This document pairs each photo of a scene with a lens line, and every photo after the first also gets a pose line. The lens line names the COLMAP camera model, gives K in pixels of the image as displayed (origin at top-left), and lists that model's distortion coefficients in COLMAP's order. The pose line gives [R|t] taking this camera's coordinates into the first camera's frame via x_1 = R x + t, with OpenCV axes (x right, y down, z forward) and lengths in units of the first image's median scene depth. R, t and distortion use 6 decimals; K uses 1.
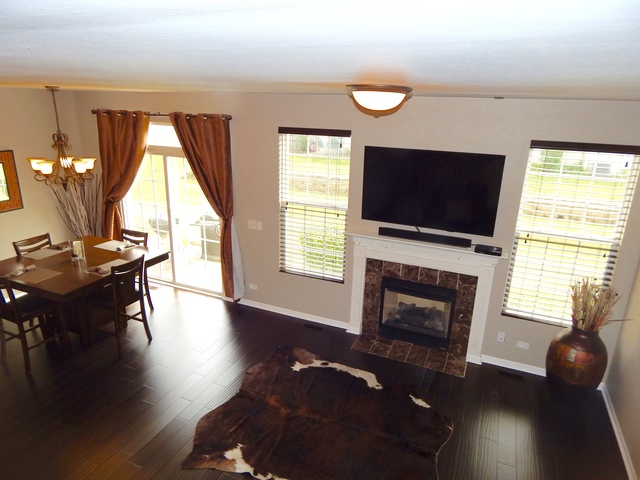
lens RADIAL K [[420.0, 0, 323.0], [0, 420.0, 234.5], [0, 0, 1]] dist [0.005708, -0.012445]
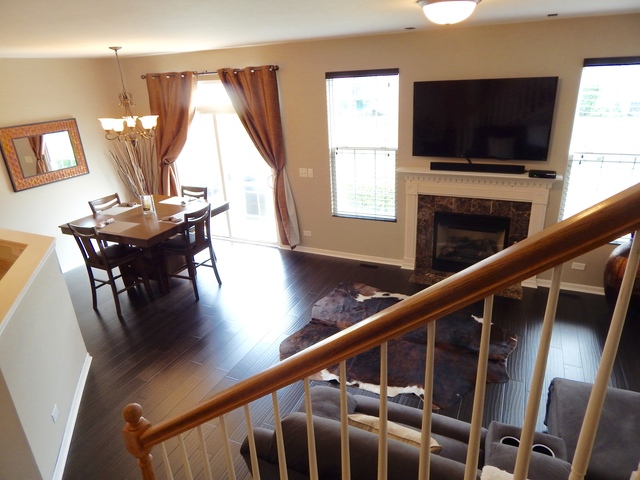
lens RADIAL K [[420.0, 0, 322.5], [0, 420.0, 233.9], [0, 0, 1]] dist [0.005708, -0.012445]
pose [[0.996165, -0.062362, -0.061374, -0.073132], [0.066509, 0.995466, 0.068007, 0.064906], [0.056855, -0.071828, 0.995795, -0.050114]]
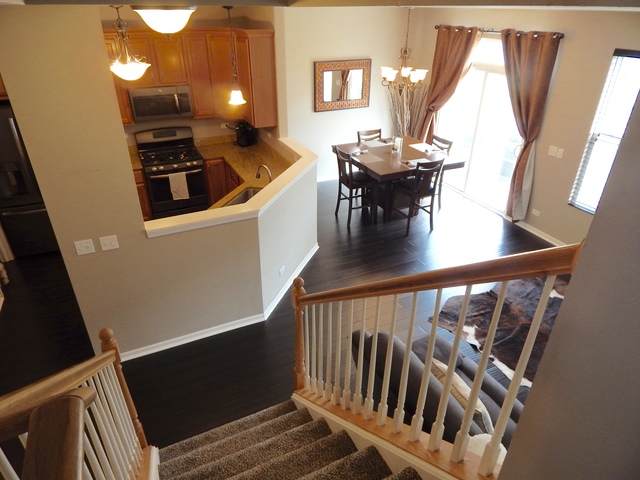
lens RADIAL K [[420.0, 0, 325.3], [0, 420.0, 235.1], [0, 0, 1]] dist [0.005708, -0.012445]
pose [[0.752224, 0.298478, -0.587427, 0.074726], [-0.183073, 0.951089, 0.248826, 0.018039], [0.632964, -0.079630, 0.770075, -0.130618]]
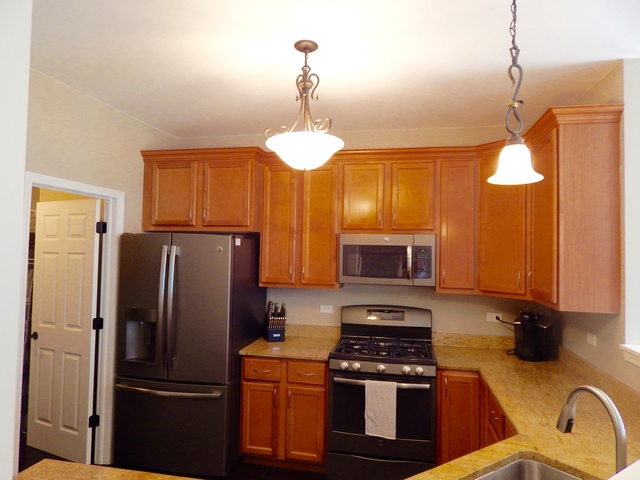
lens RADIAL K [[420.0, 0, 324.3], [0, 420.0, 236.0], [0, 0, 1]] dist [0.005708, -0.012445]
pose [[0.199091, -0.057962, -0.978265, -0.365426], [-0.303349, 0.945575, -0.117761, 0.114131], [0.931849, 0.320201, 0.170673, 0.257784]]
